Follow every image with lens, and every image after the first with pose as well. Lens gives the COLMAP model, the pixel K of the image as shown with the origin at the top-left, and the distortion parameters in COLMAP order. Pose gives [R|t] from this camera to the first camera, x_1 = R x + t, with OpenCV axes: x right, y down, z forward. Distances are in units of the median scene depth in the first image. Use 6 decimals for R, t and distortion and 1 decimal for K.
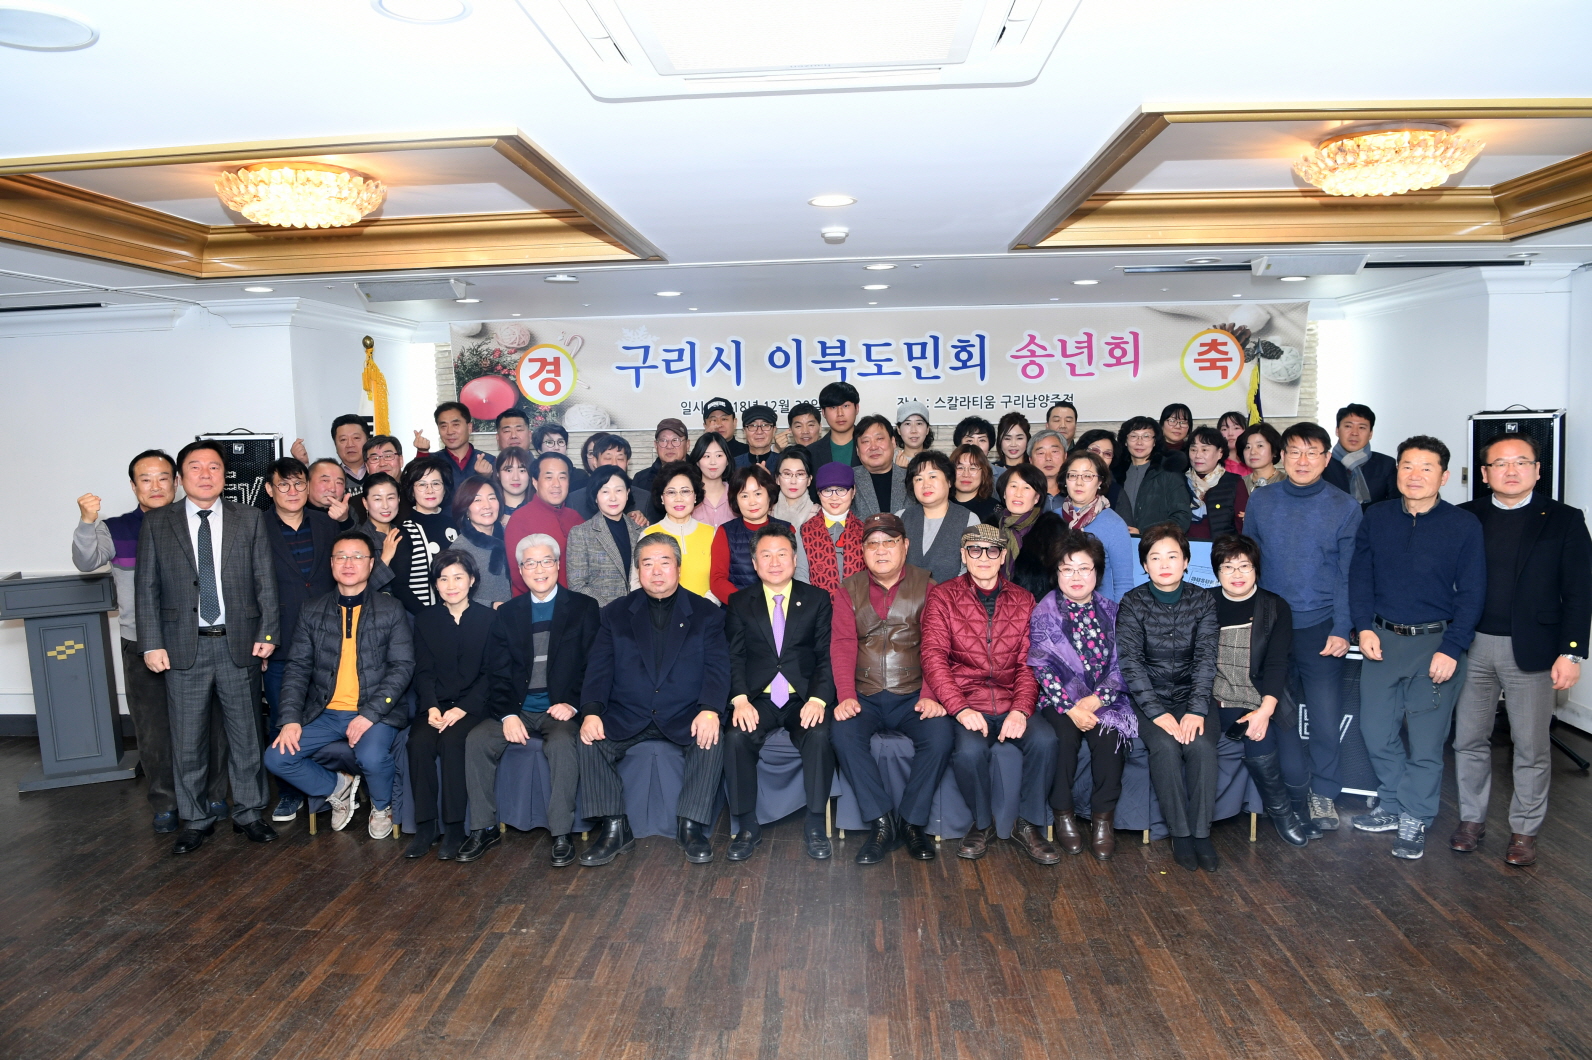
lens RADIAL K [[1107.0, 0, 796.4], [0, 1107.0, 532.1], [0, 0, 1]] dist [-0.089201, 0.003179]
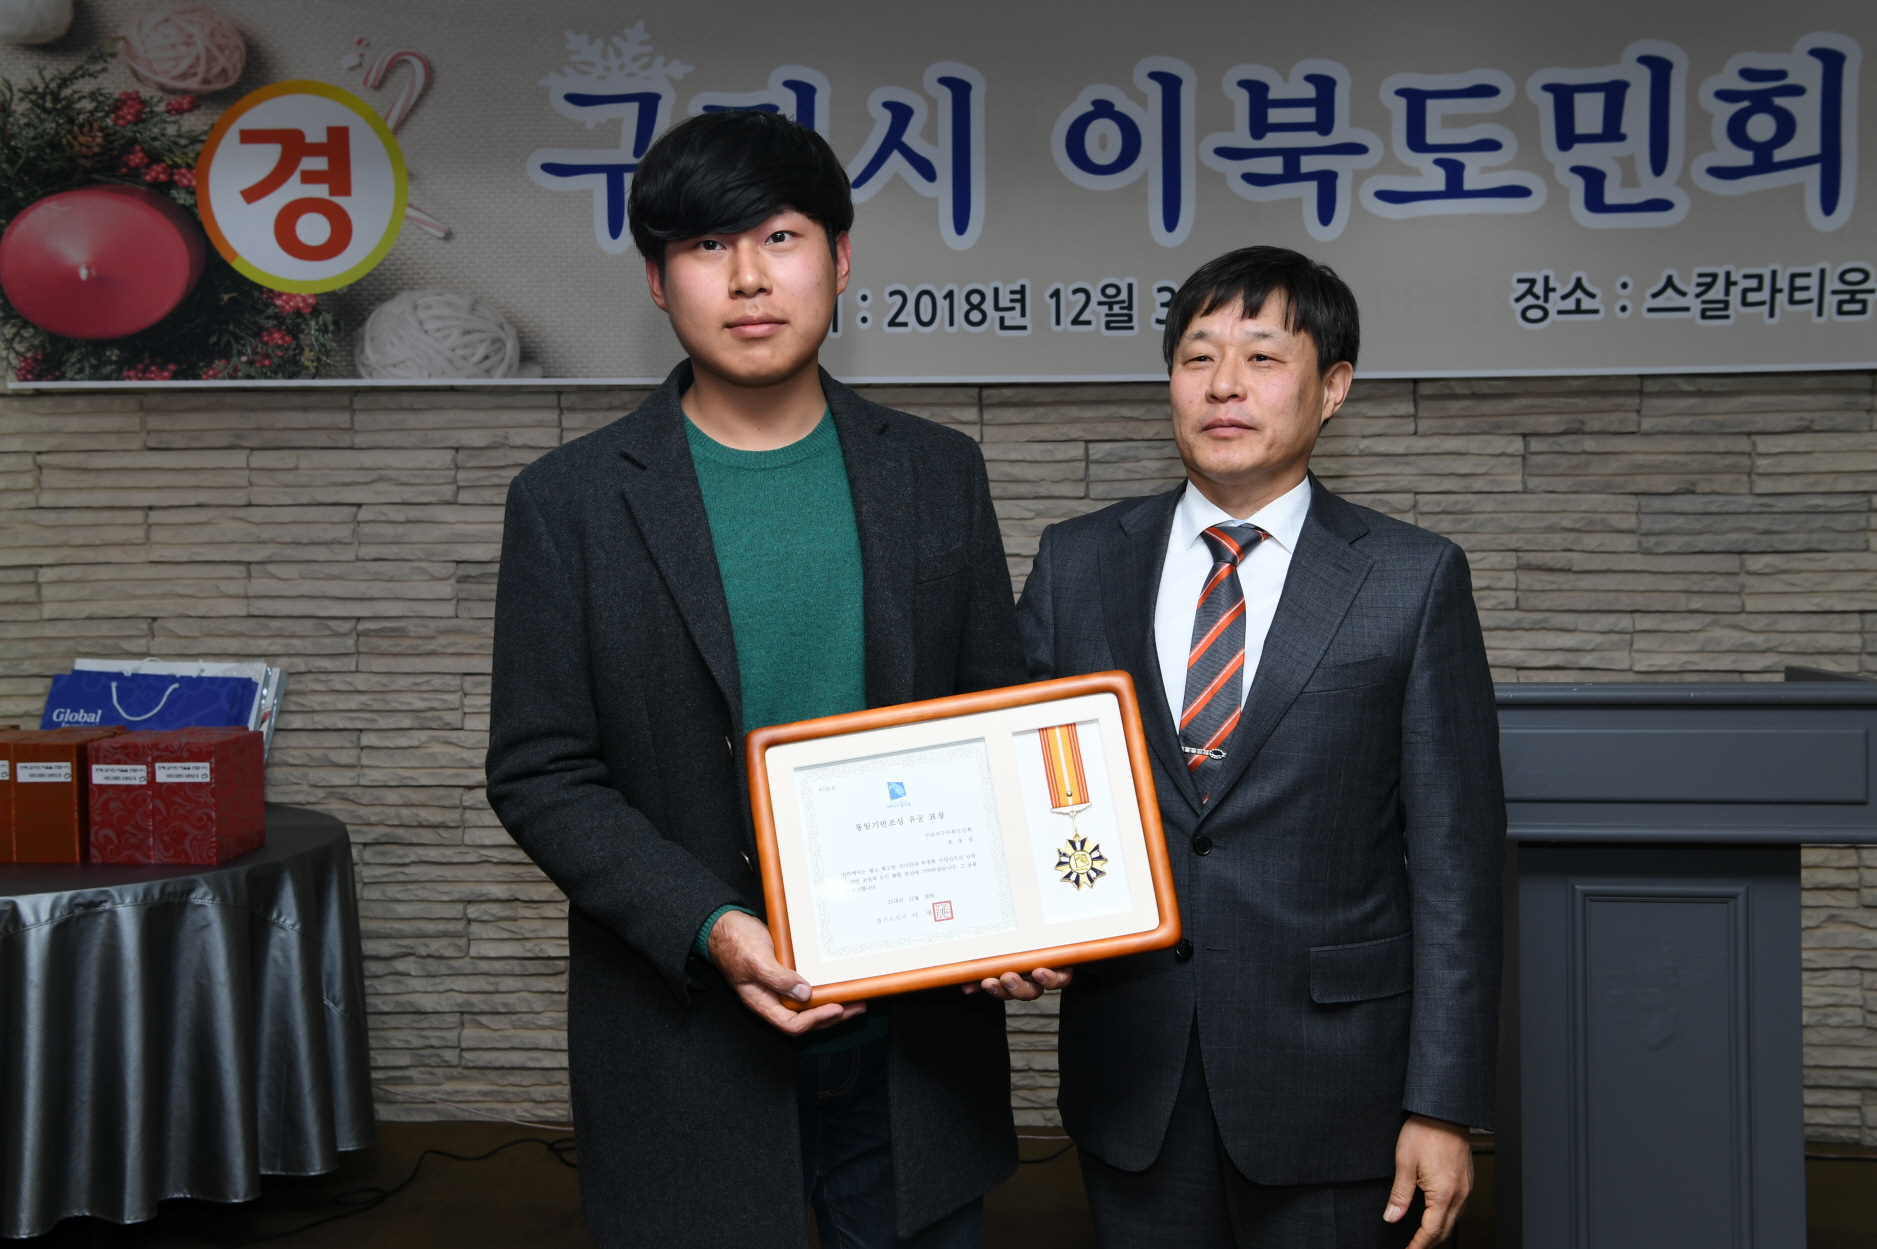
lens RADIAL K [[2245.8, 0, 934.5], [0, 2245.8, 618.4], [0, 0, 1]] dist [0.043889, 0.219775]
pose [[0.999639, 0.015190, -0.022155, -0.045117], [-0.016507, 0.998031, -0.060504, 0.004684], [0.021192, 0.060848, 0.997922, 0.418001]]
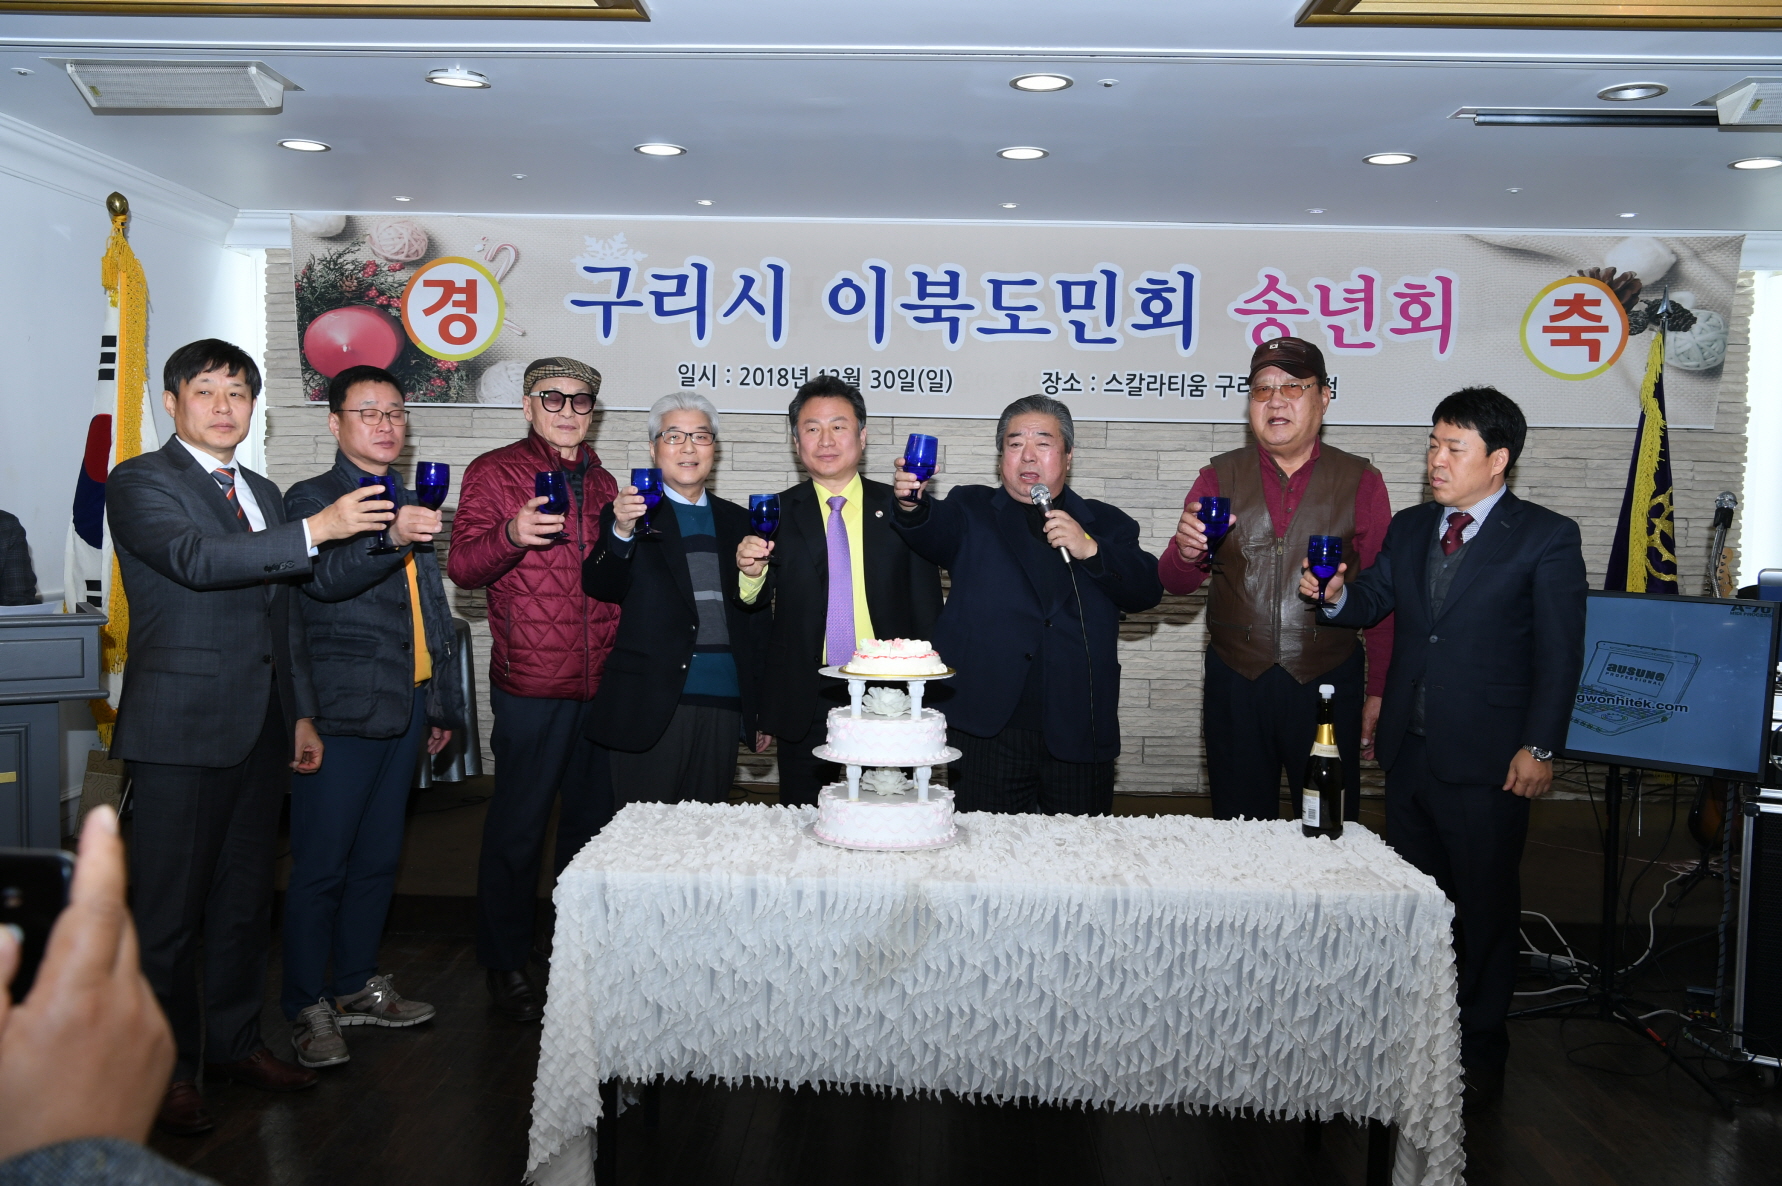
lens RADIAL K [[1568.4, 0, 891.3], [0, 1568.4, 592.4], [0, 0, 1]] dist [-0.049073, 0.053623]
pose [[0.998886, 0.040924, 0.023493, -0.005041], [-0.039961, 0.998396, -0.040096, 0.034149], [-0.025096, 0.039113, 0.998920, 0.163631]]
